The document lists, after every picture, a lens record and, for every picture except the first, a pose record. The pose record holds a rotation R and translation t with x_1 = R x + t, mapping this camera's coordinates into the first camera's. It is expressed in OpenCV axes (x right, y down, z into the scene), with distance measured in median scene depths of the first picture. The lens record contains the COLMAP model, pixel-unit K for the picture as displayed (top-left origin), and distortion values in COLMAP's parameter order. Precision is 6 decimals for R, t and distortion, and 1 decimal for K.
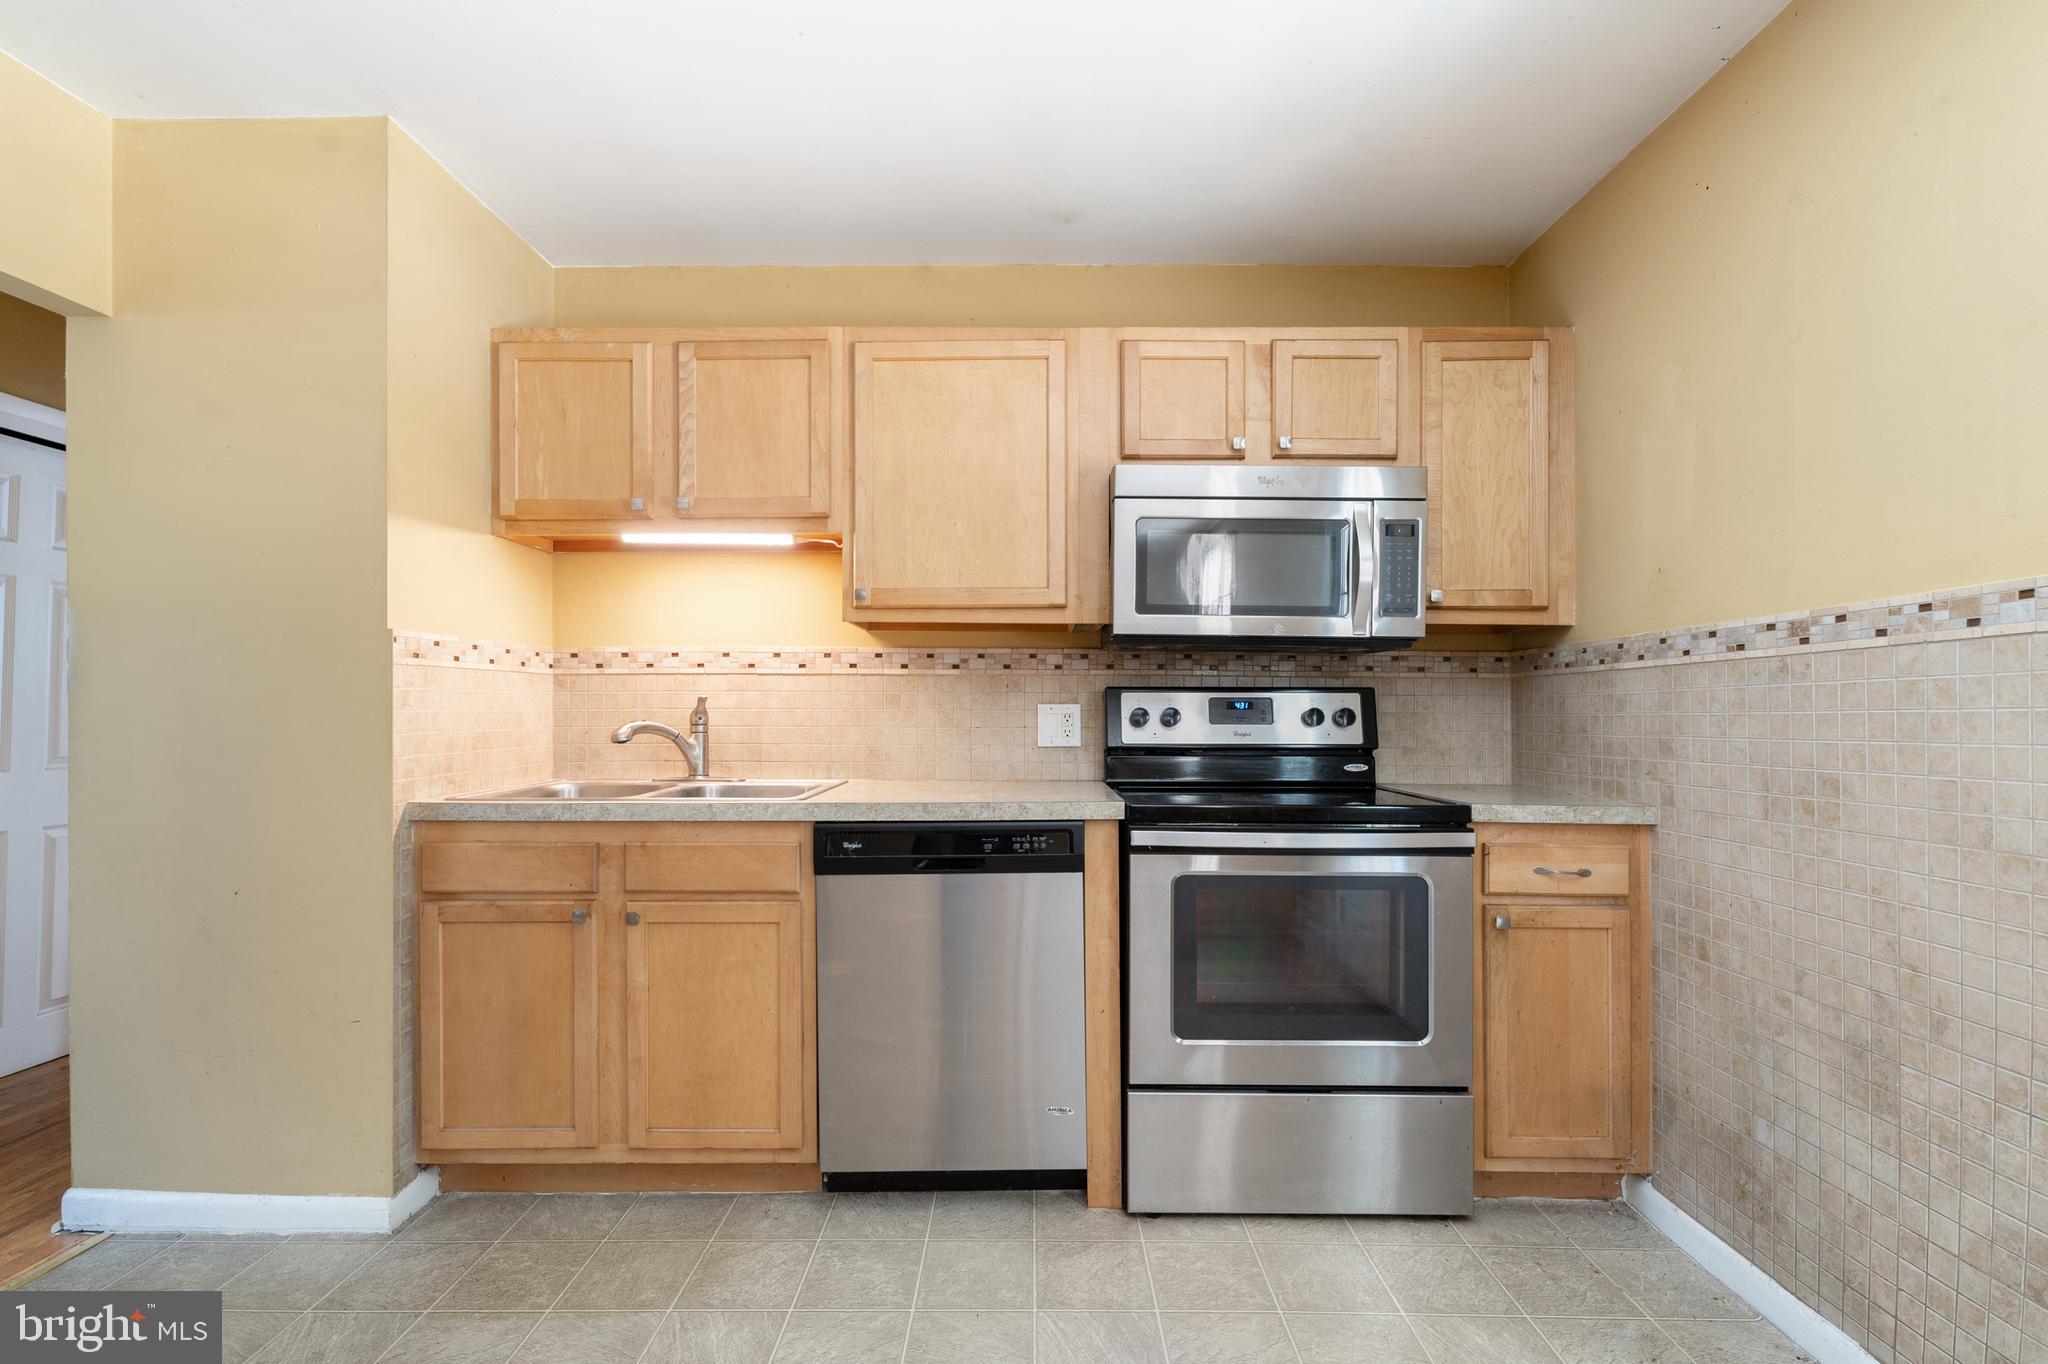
lens RADIAL K [[897.8, 0, 1026.6], [0, 897.8, 699.1], [0, 0, 1]] dist [-0.002909, -0.000066]
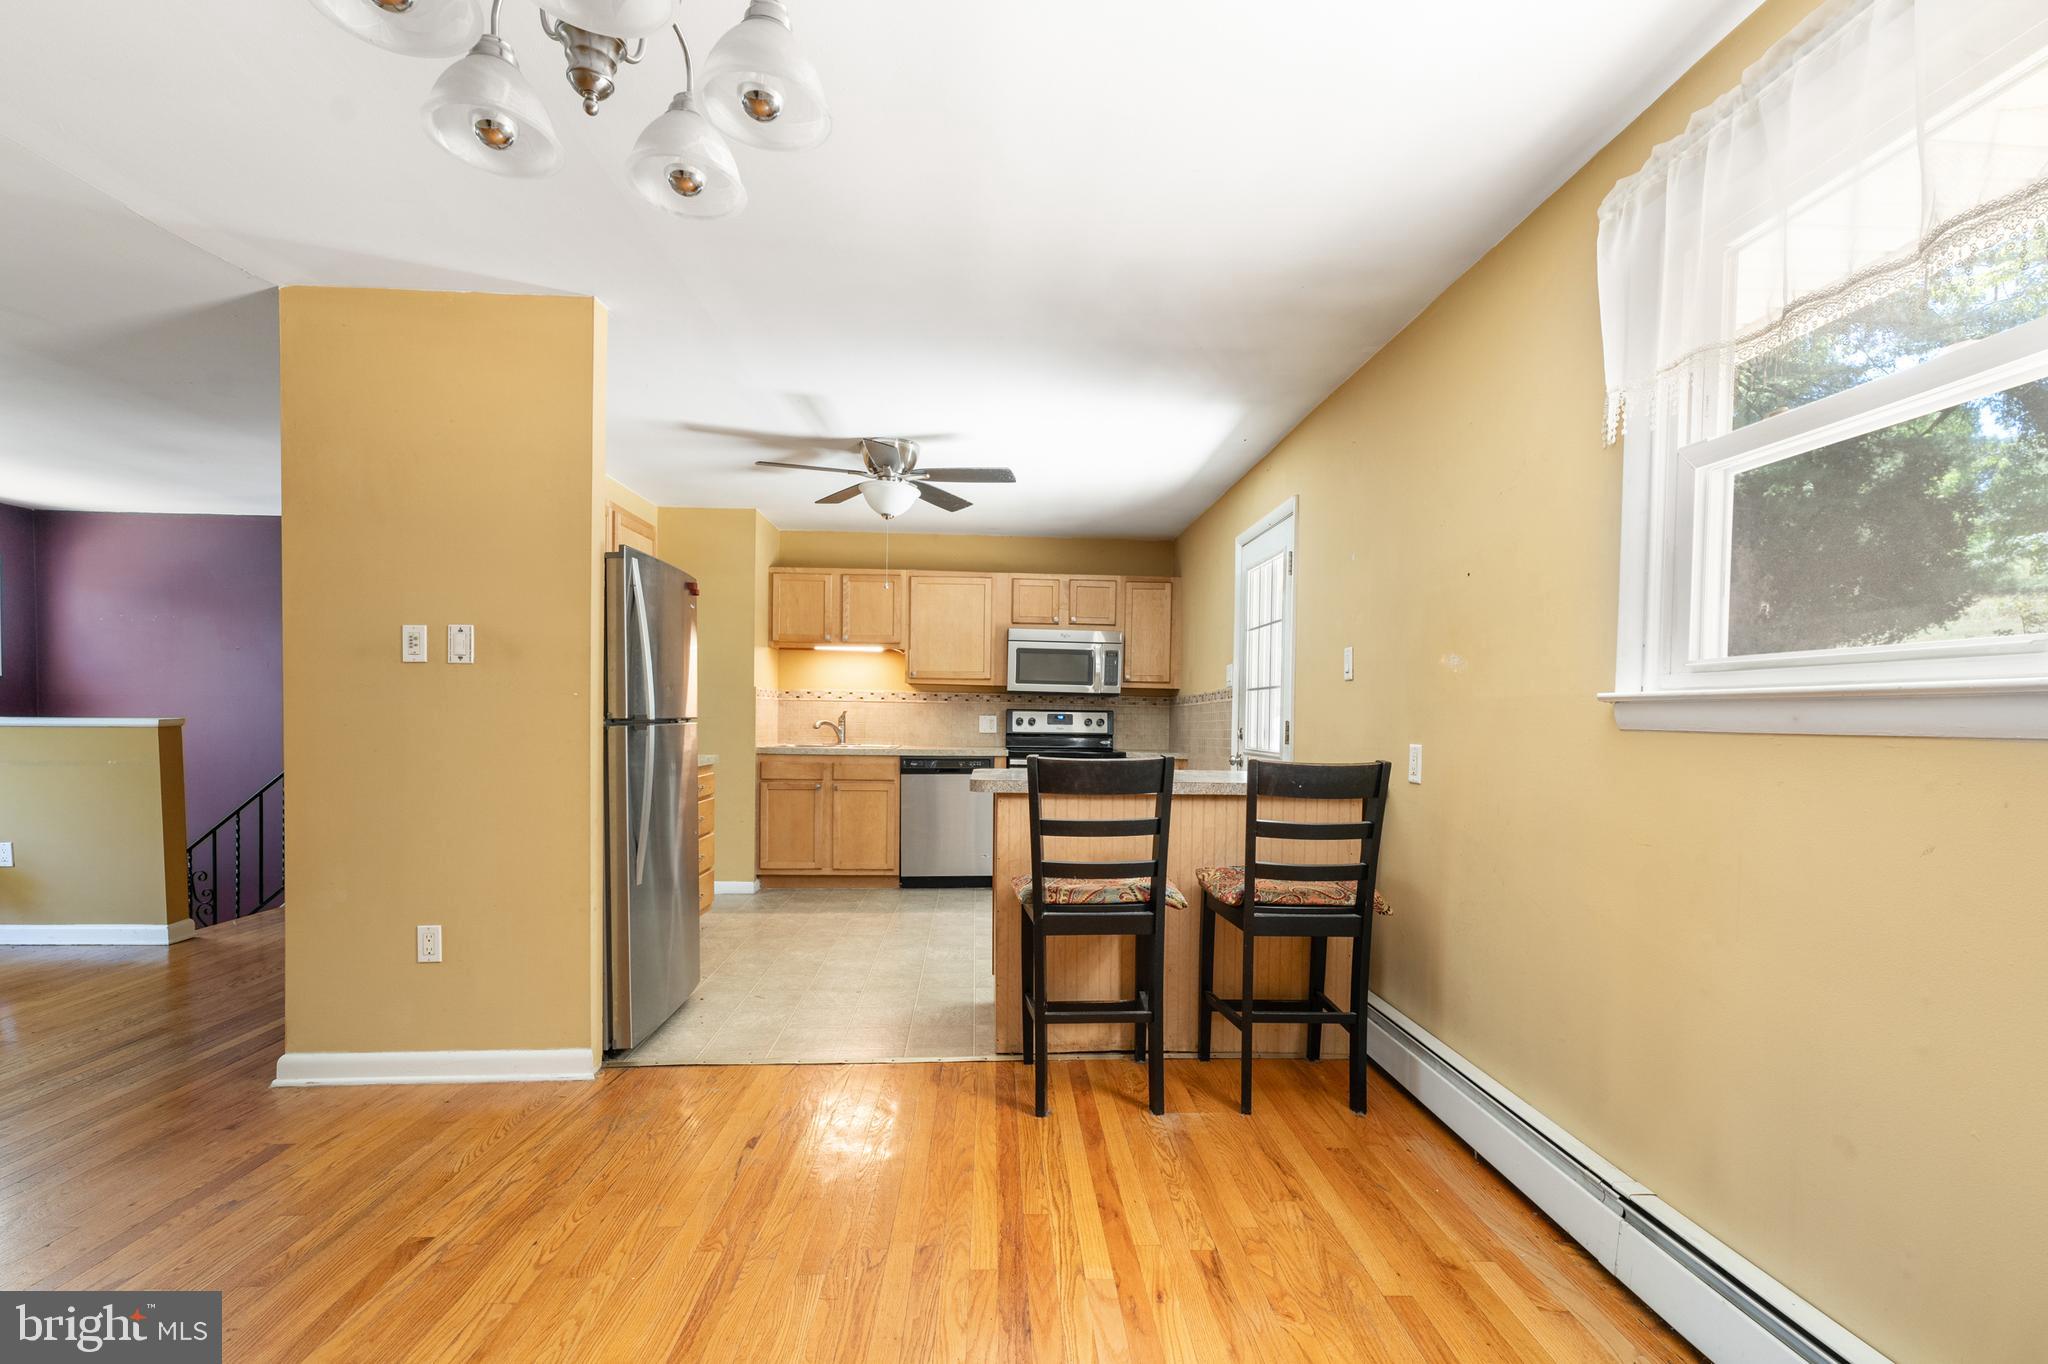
lens RADIAL K [[934.2, 0, 1051.1], [0, 934.2, 743.2], [0, 0, 1]] dist [0.002076, 0.000361]
pose [[0.996232, 0.011879, 0.085912, -0.012113], [-0.015059, 0.999221, 0.036466, -0.017021], [-0.085412, -0.037623, 0.995635, -1.795175]]
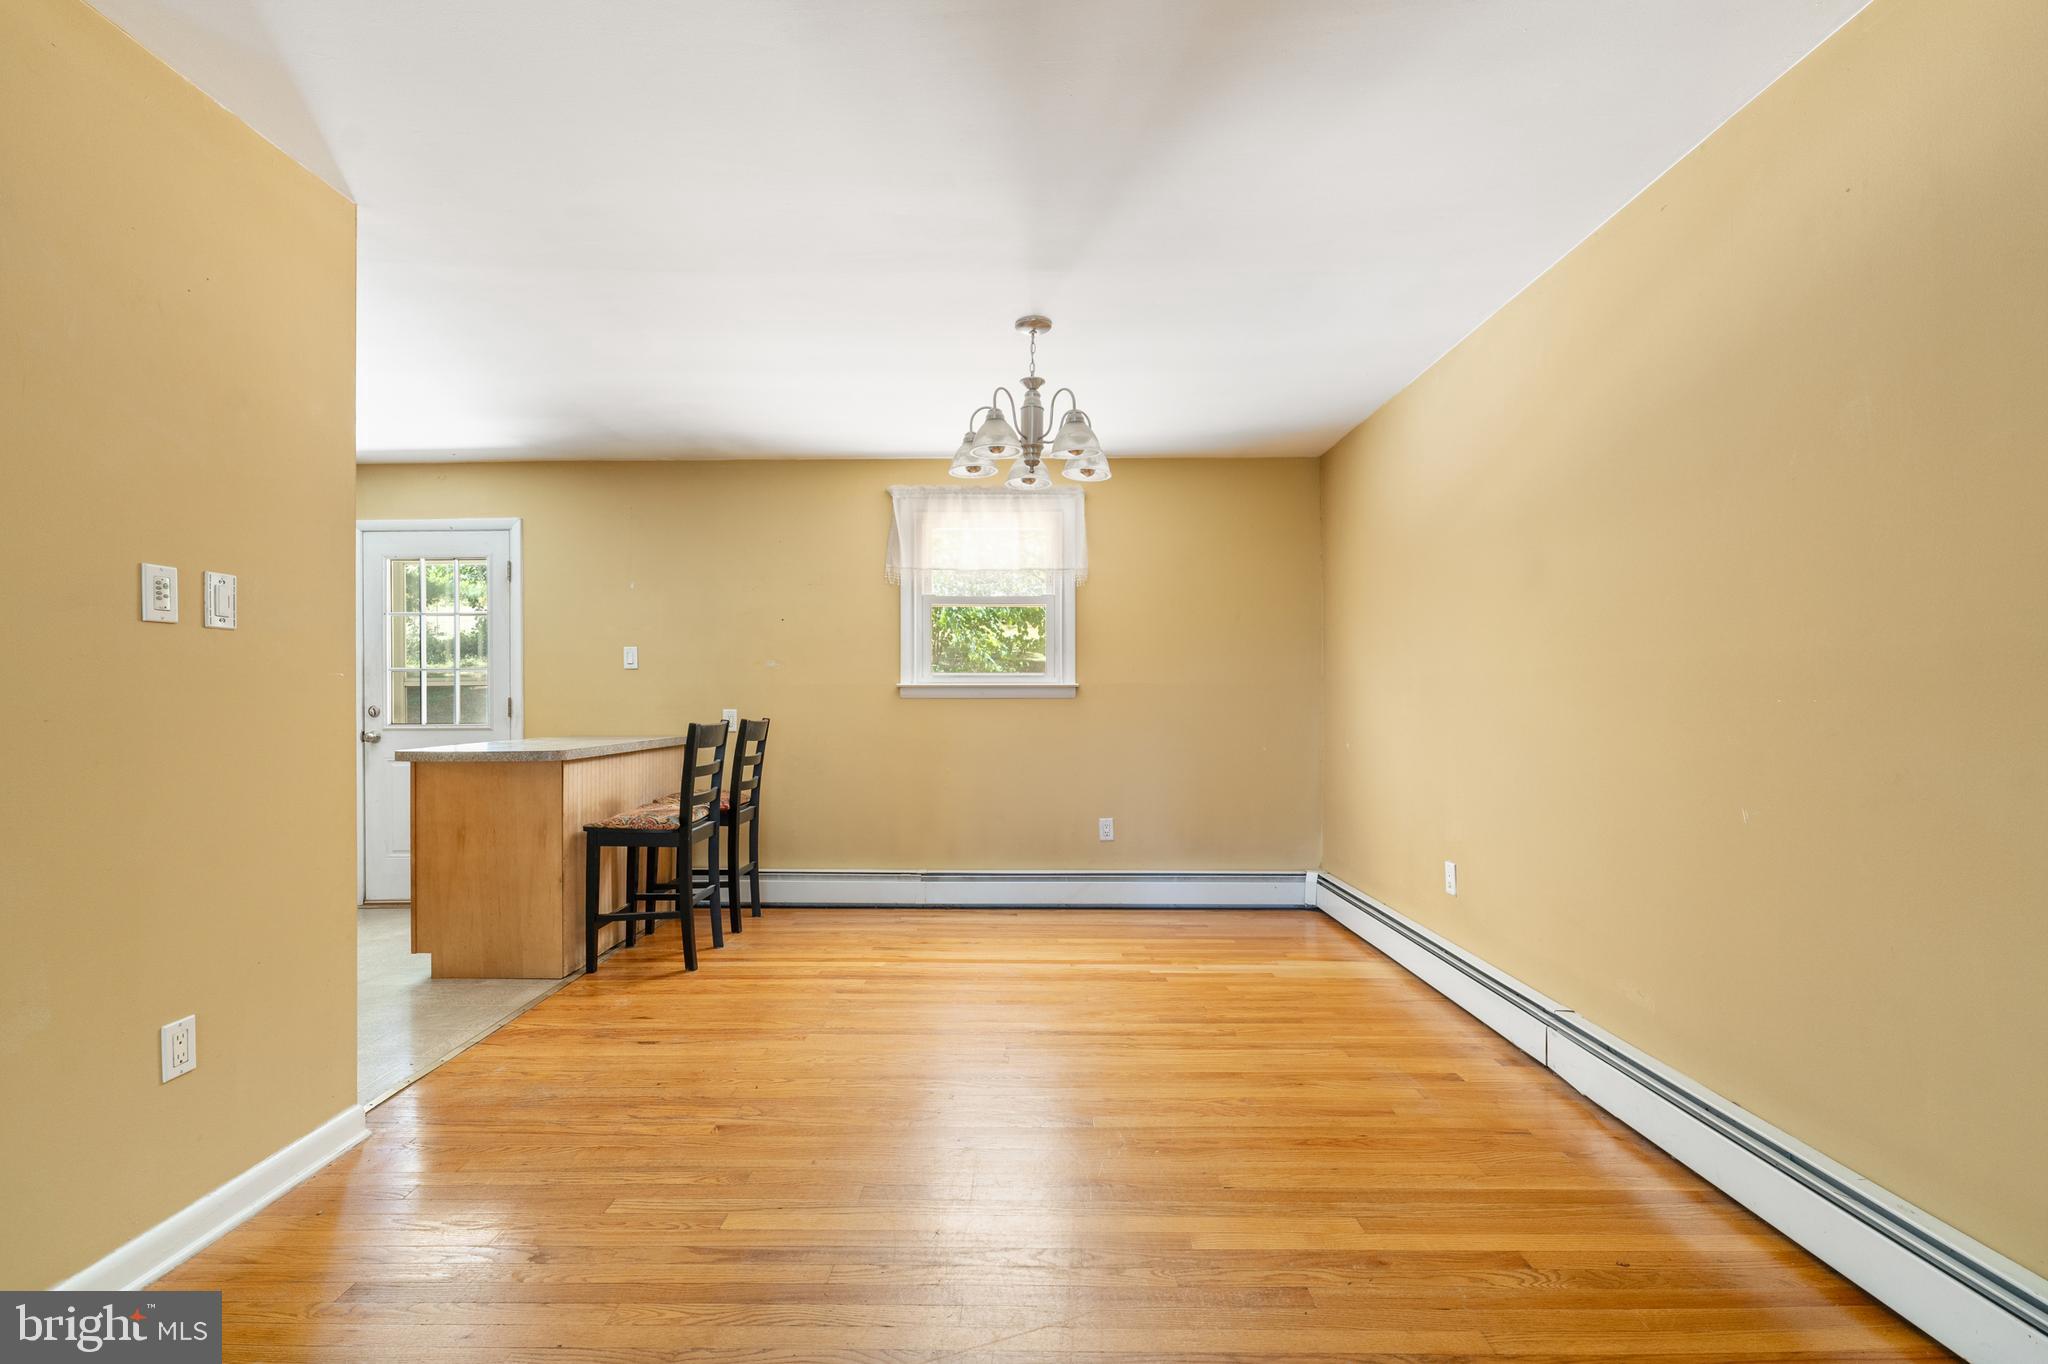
lens RADIAL K [[897.8, 0, 1026.6], [0, 897.8, 699.1], [0, 0, 1]] dist [-0.002909, -0.000066]
pose [[-0.023377, 0.001356, 0.999726, -1.616378], [-0.005293, 0.999985, -0.001480, -0.001481], [-0.999713, -0.005327, -0.023370, -1.190228]]
